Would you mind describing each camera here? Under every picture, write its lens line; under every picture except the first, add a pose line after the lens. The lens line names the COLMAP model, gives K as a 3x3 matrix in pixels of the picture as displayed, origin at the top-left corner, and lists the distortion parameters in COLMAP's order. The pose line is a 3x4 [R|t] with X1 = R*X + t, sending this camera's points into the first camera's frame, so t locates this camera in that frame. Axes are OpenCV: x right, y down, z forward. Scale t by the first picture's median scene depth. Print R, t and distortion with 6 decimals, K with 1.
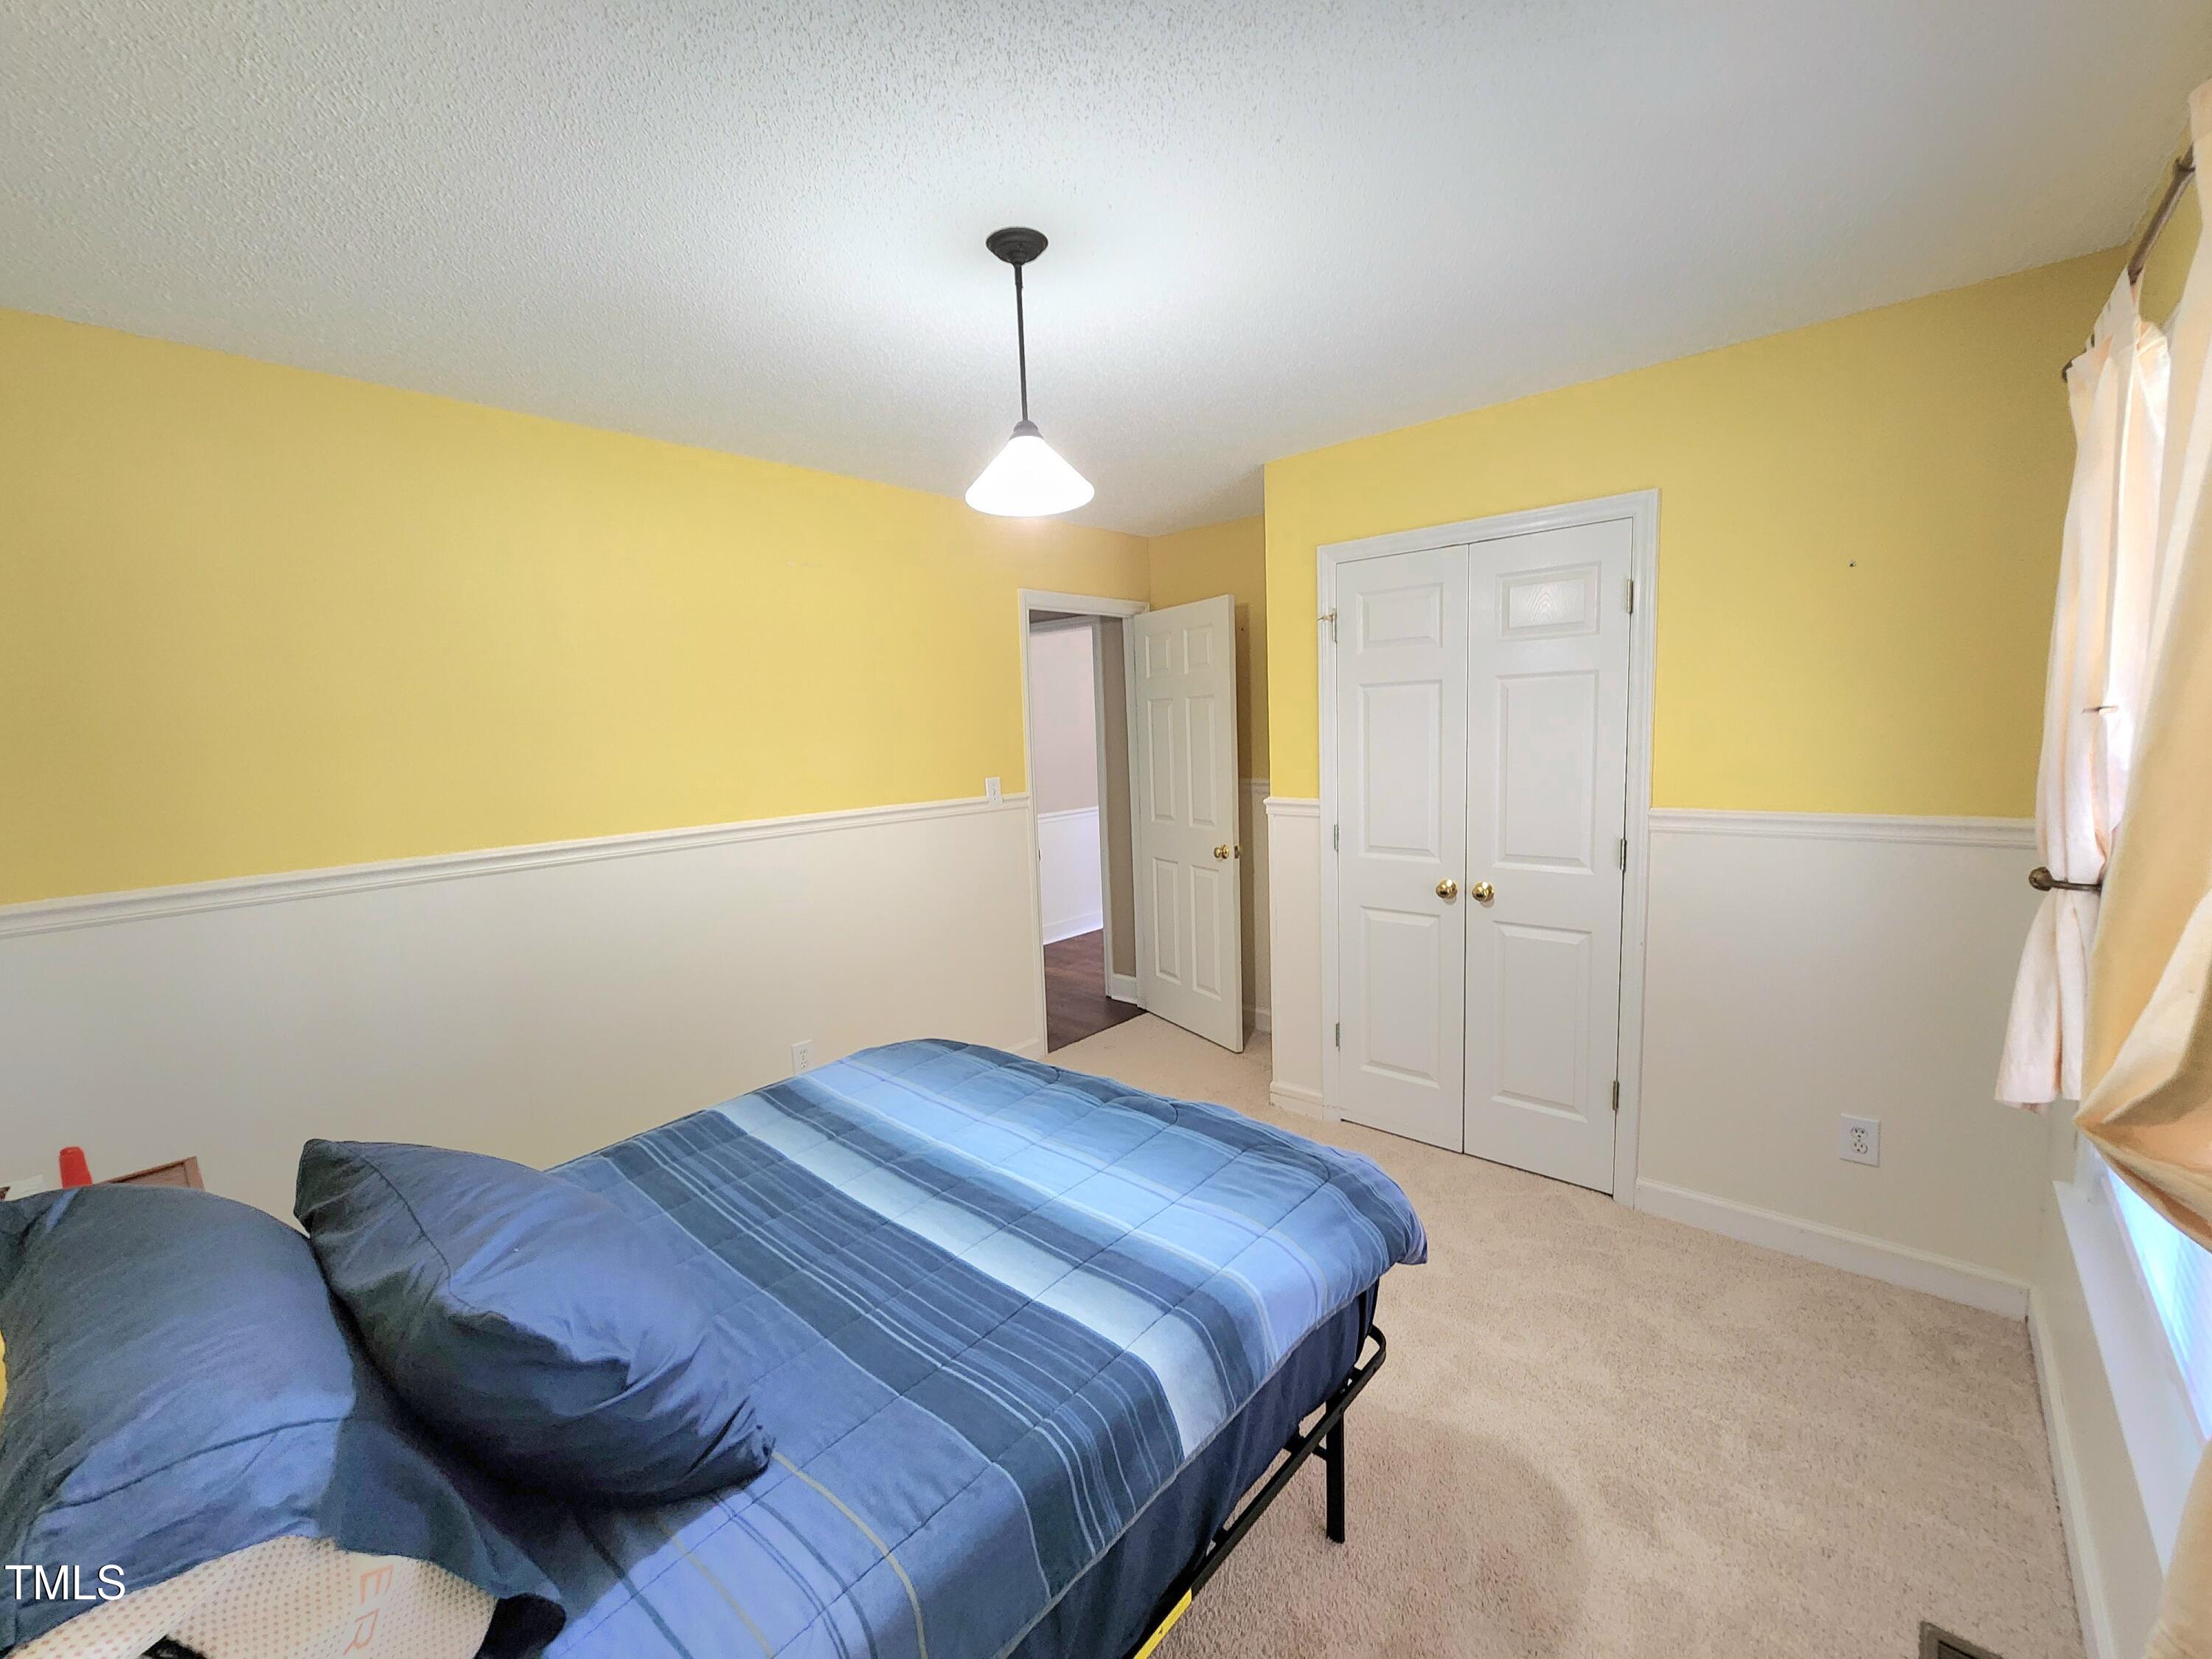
lens RADIAL K [[898.7, 0, 1106.0], [0, 898.7, 829.5], [0, 0, 1]] dist [0.000233, 0.000095]
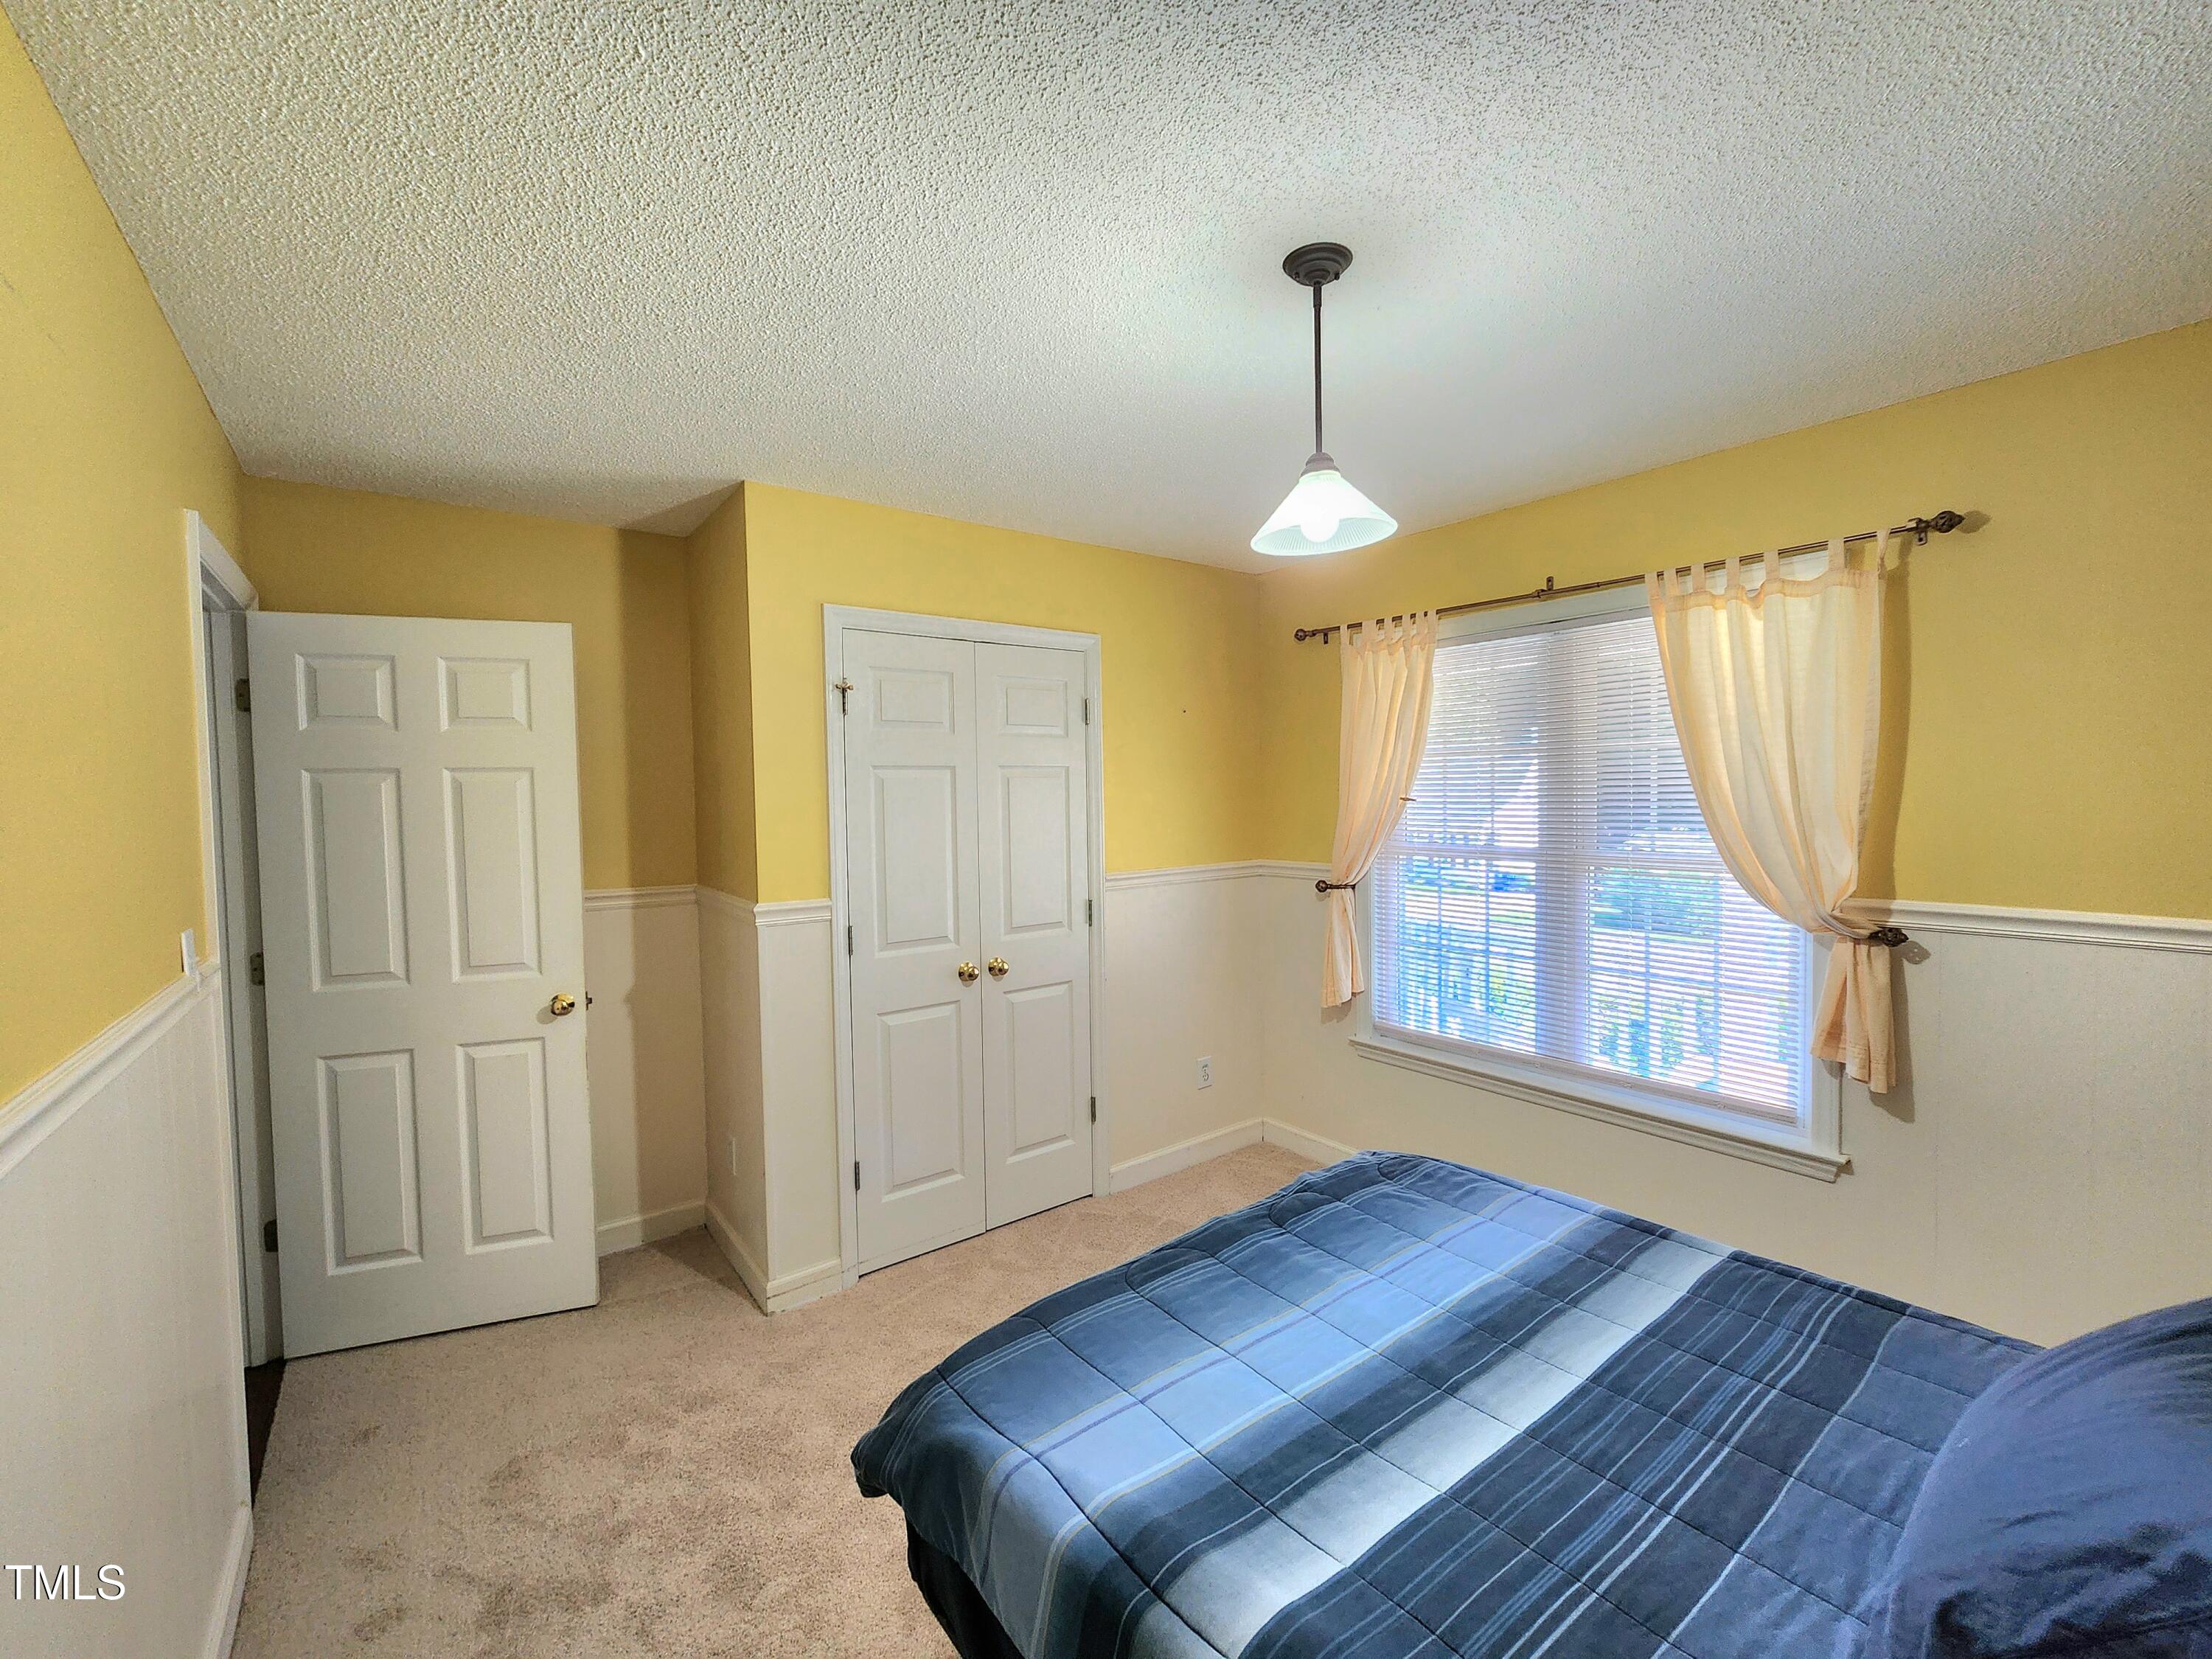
lens RADIAL K [[905.6, 0, 1106.0], [0, 905.6, 829.5], [0, 0, 1]] dist [-0.005603, 0.003225]
pose [[0.197165, -0.004074, 0.980362, -0.646881], [0.127599, 0.991592, -0.021542, -0.055456], [-0.972031, 0.129341, 0.196027, 0.692464]]
